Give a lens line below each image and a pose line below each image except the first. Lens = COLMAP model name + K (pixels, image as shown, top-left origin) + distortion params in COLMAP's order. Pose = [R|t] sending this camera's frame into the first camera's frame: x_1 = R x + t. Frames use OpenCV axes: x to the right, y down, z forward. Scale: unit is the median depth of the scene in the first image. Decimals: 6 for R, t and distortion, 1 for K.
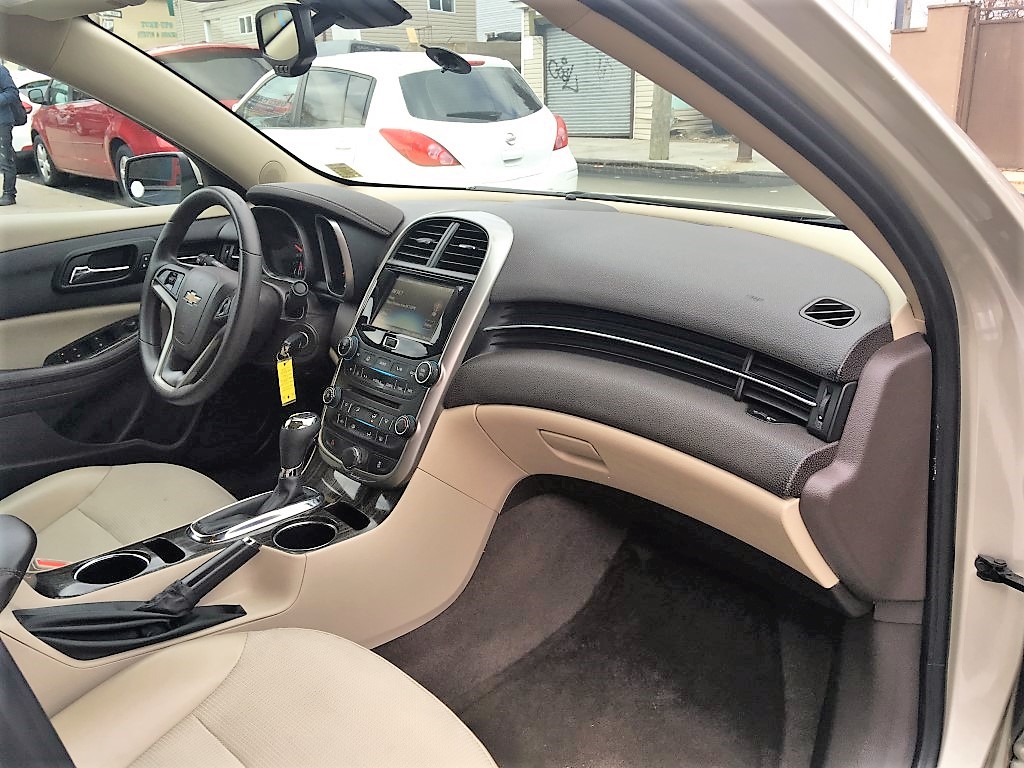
lens RADIAL K [[869.3, 0, 508.4], [0, 869.3, 370.1], [0, 0, 1]] dist [0.123050, -0.194560]
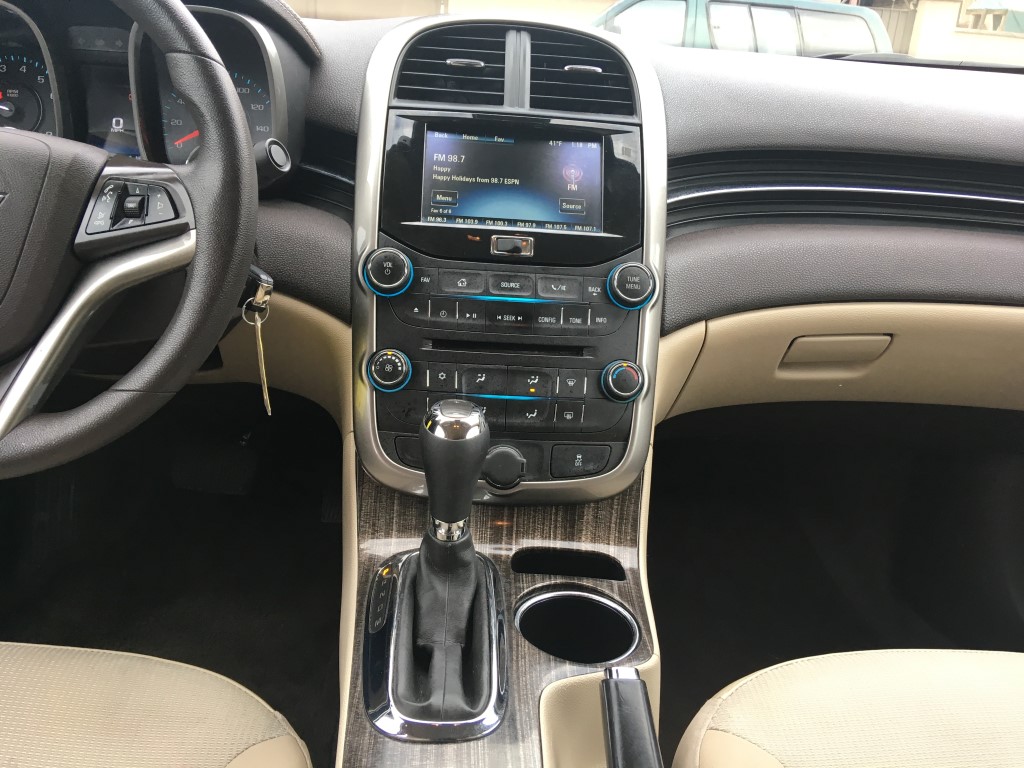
lens RADIAL K [[869.3, 0, 508.4], [0, 869.3, 370.1], [0, 0, 1]] dist [0.123050, -0.194560]
pose [[0.610848, -0.180077, 0.770997, -0.591375], [0.144233, 0.982806, 0.115274, -0.018538], [-0.778499, 0.040788, 0.626319, 0.682812]]
